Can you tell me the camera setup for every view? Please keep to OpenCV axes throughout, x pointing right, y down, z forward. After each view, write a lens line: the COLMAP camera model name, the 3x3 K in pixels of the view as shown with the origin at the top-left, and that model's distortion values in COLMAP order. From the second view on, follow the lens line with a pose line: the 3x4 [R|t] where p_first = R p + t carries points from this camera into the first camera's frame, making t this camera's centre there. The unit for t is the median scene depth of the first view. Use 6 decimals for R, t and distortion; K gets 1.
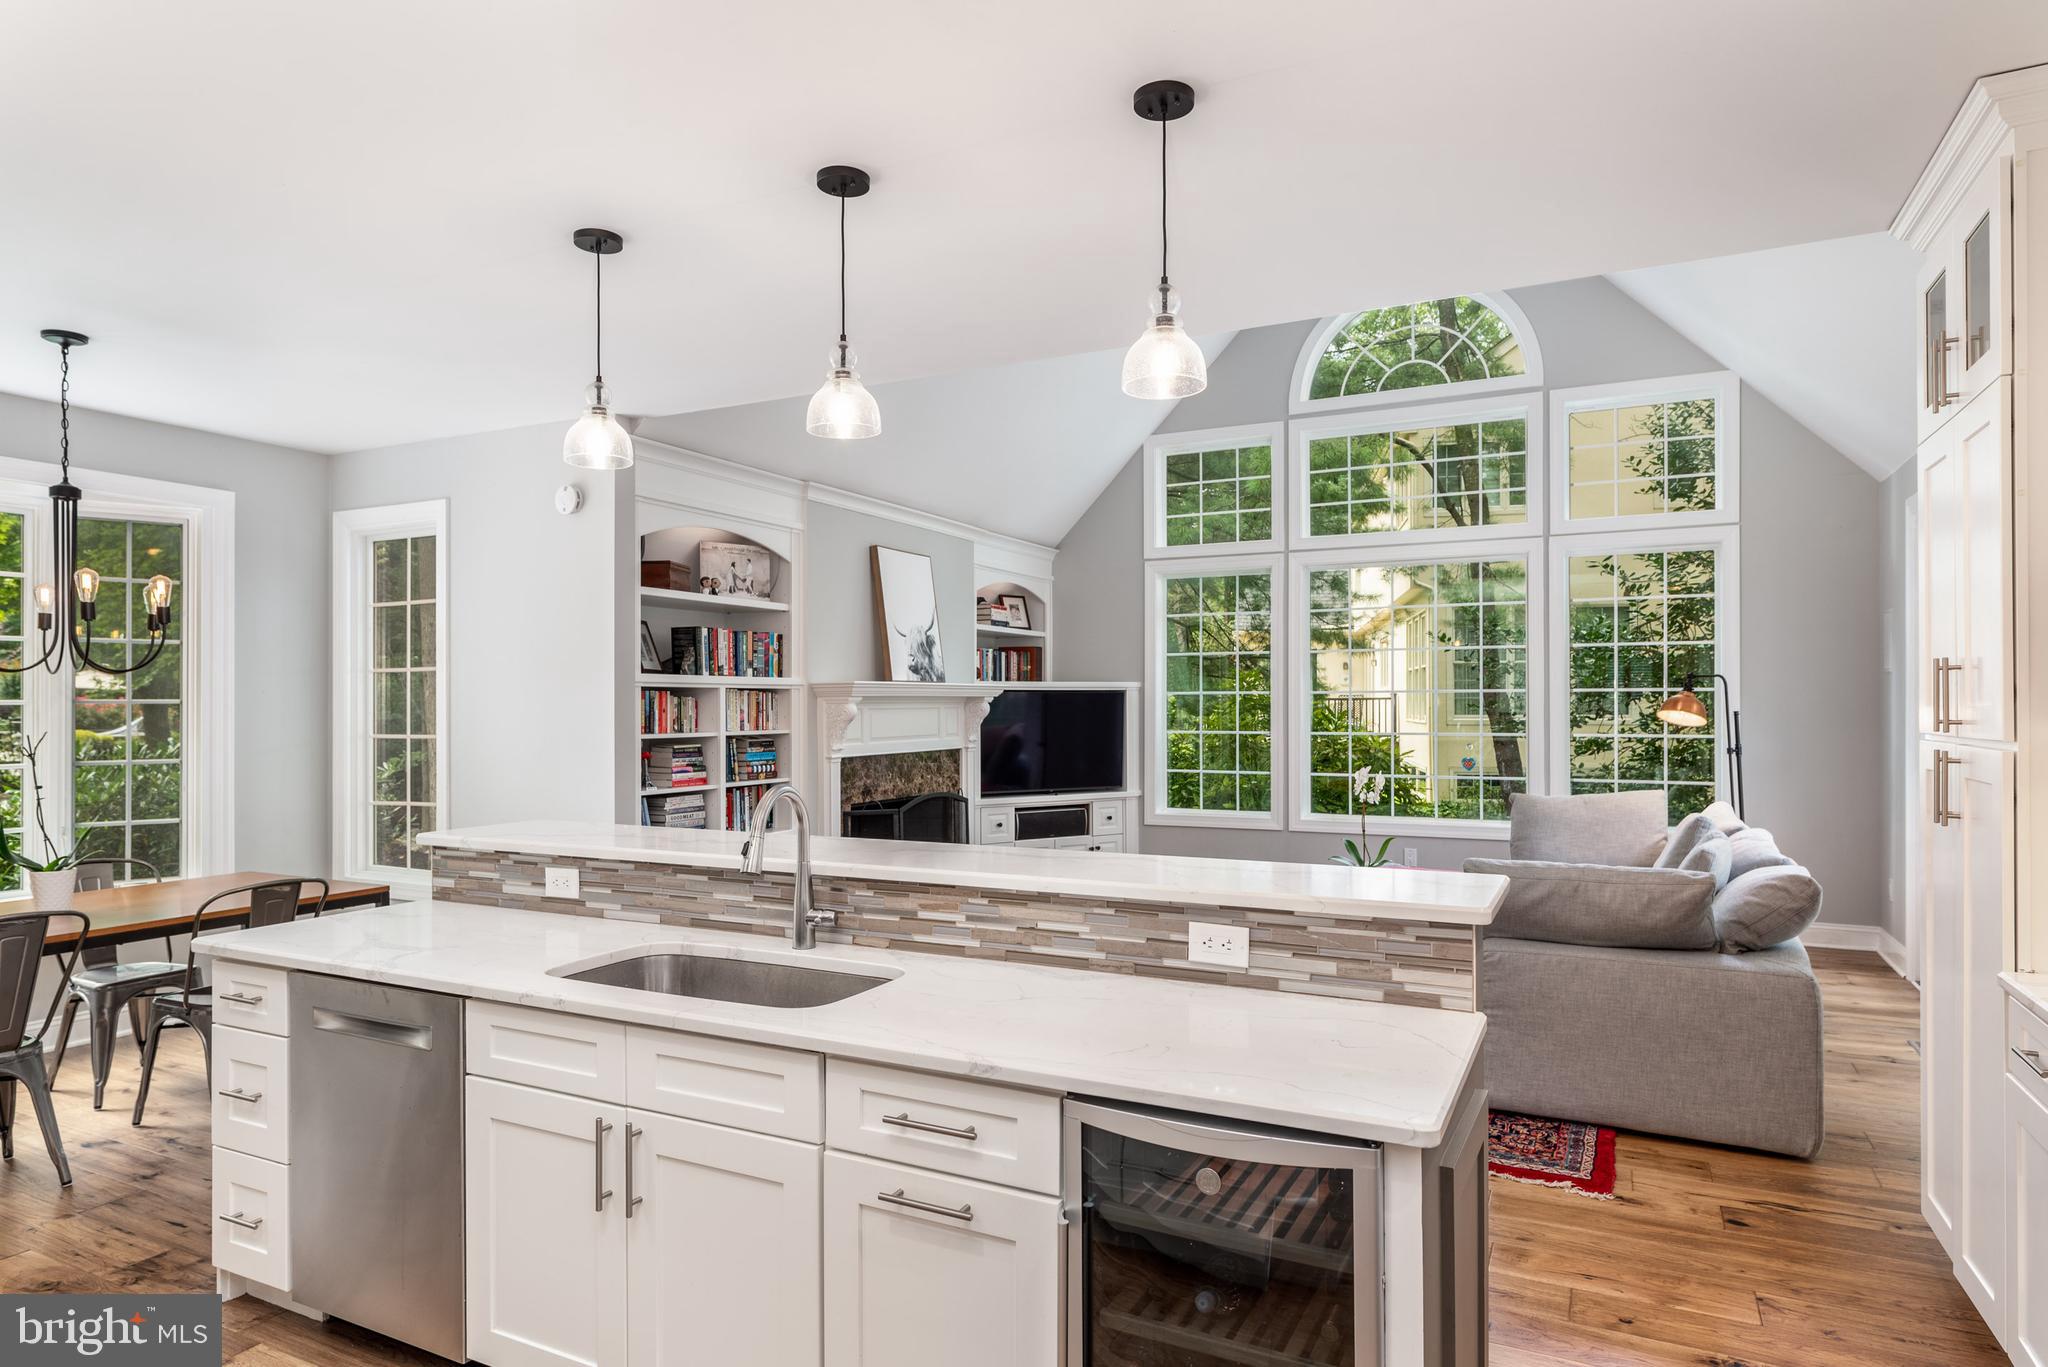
lens RADIAL K [[1173.3, 0, 1035.2], [0, 1173.3, 701.9], [0, 0, 1]] dist [-0.006220, 0.002030]
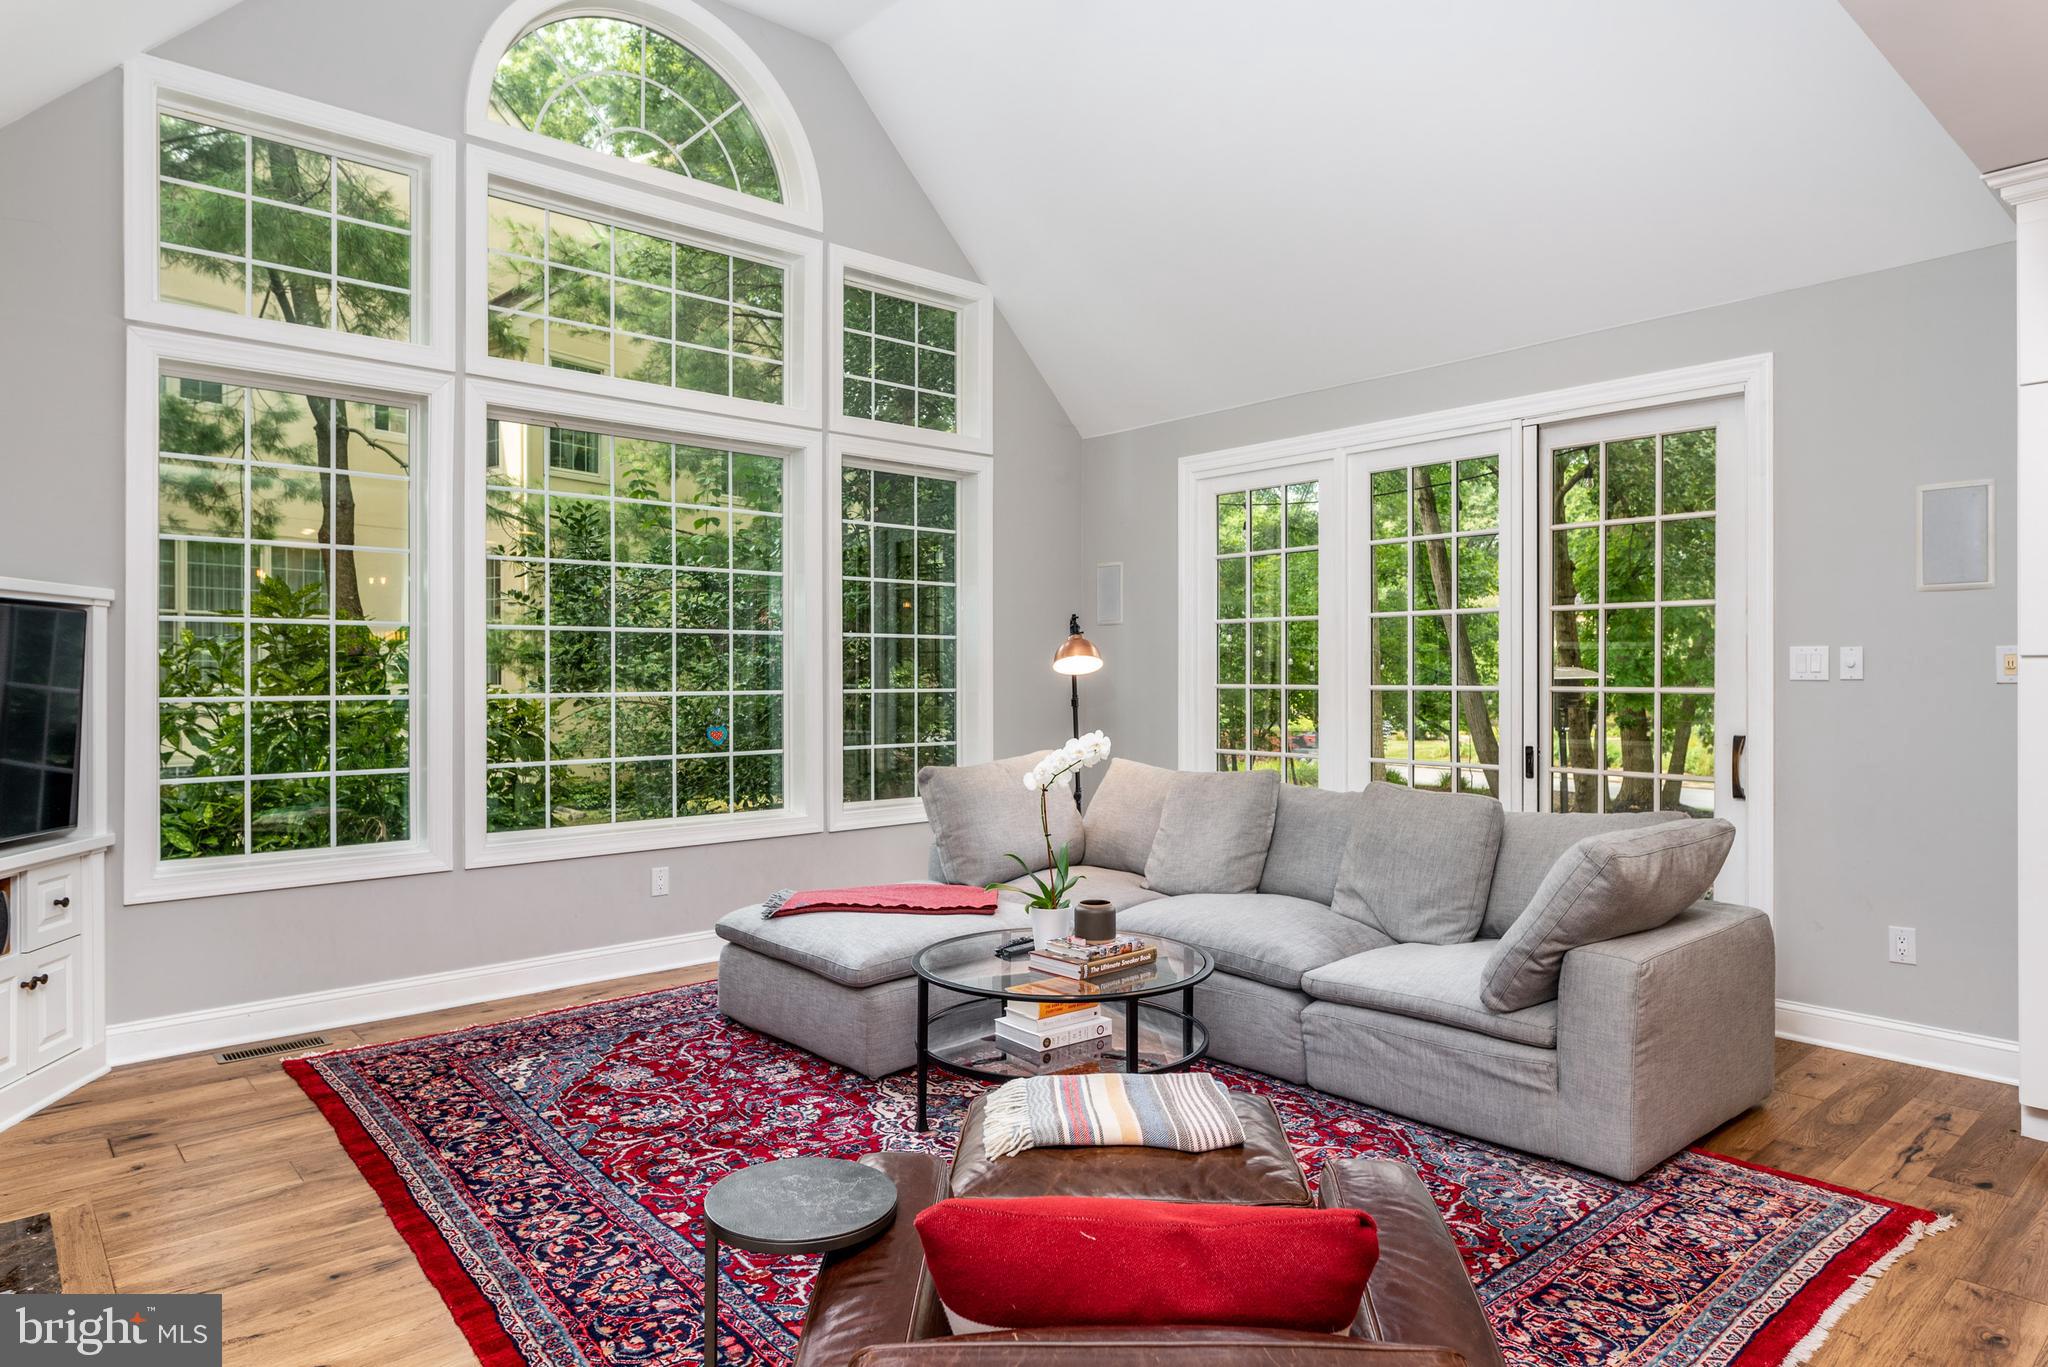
lens RADIAL K [[1173.3, 0, 1042.0], [0, 1173.3, 669.6], [0, 0, 1]] dist [-0.006220, 0.002030]
pose [[0.354402, 0.011194, 0.935026, -0.257030], [-0.006100, 0.999935, -0.009658, 0.020538], [-0.935073, -0.002281, 0.354447, 0.638611]]
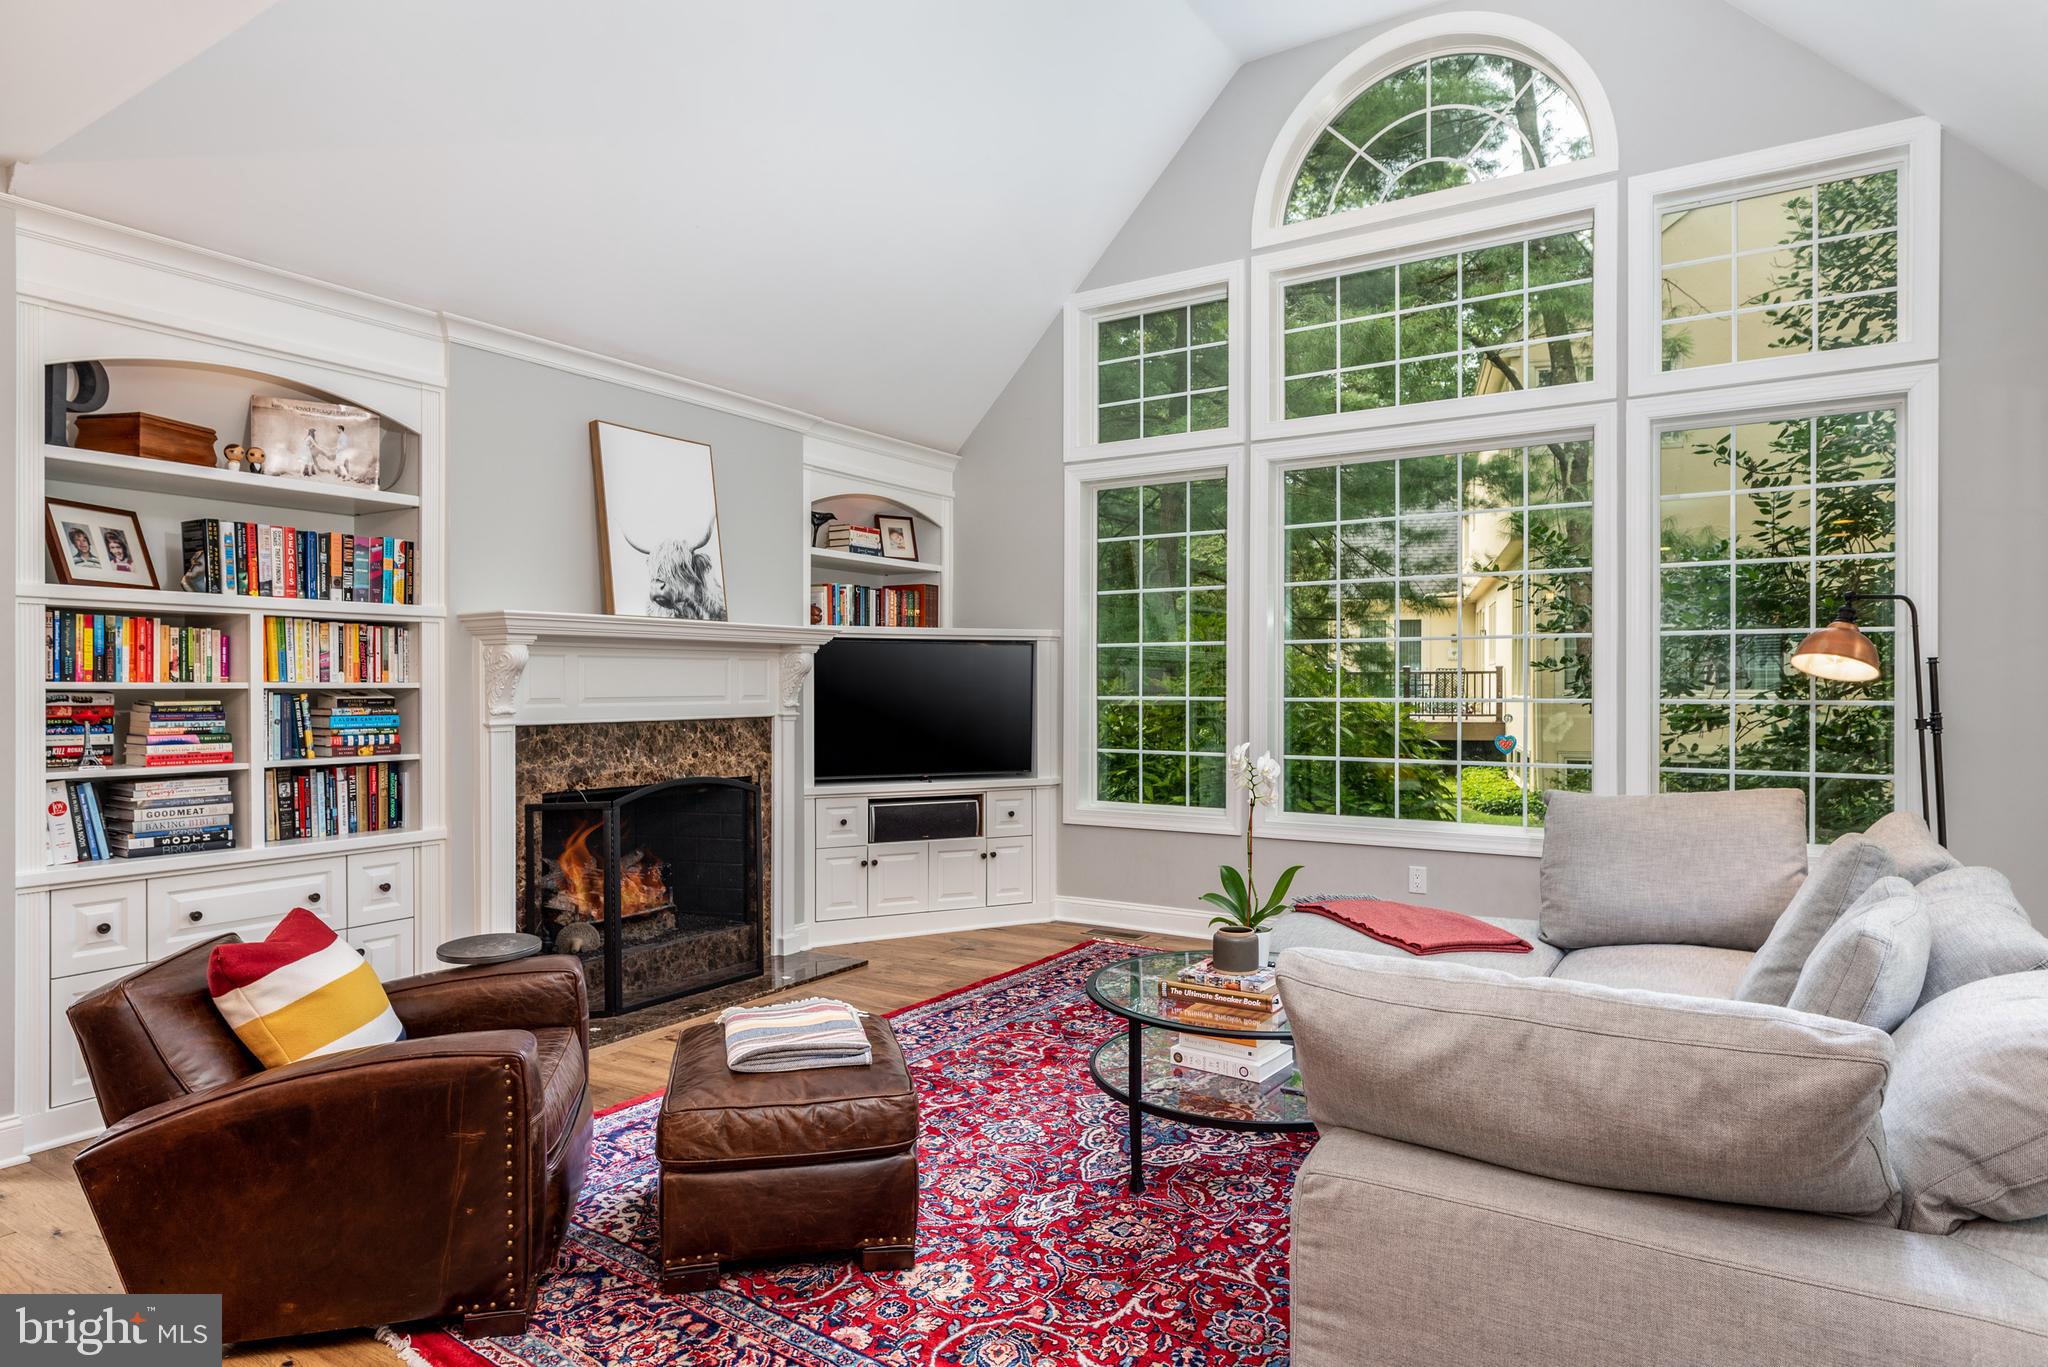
lens RADIAL K [[1173.3, 0, 1036.7], [0, 1173.3, 687.5], [0, 0, 1]] dist [-0.006220, 0.002030]
pose [[0.994161, 0.003626, -0.107849, 0.196032], [-0.003208, 0.999987, 0.004049, 0.020685], [0.107863, -0.003680, 0.994159, 0.335876]]
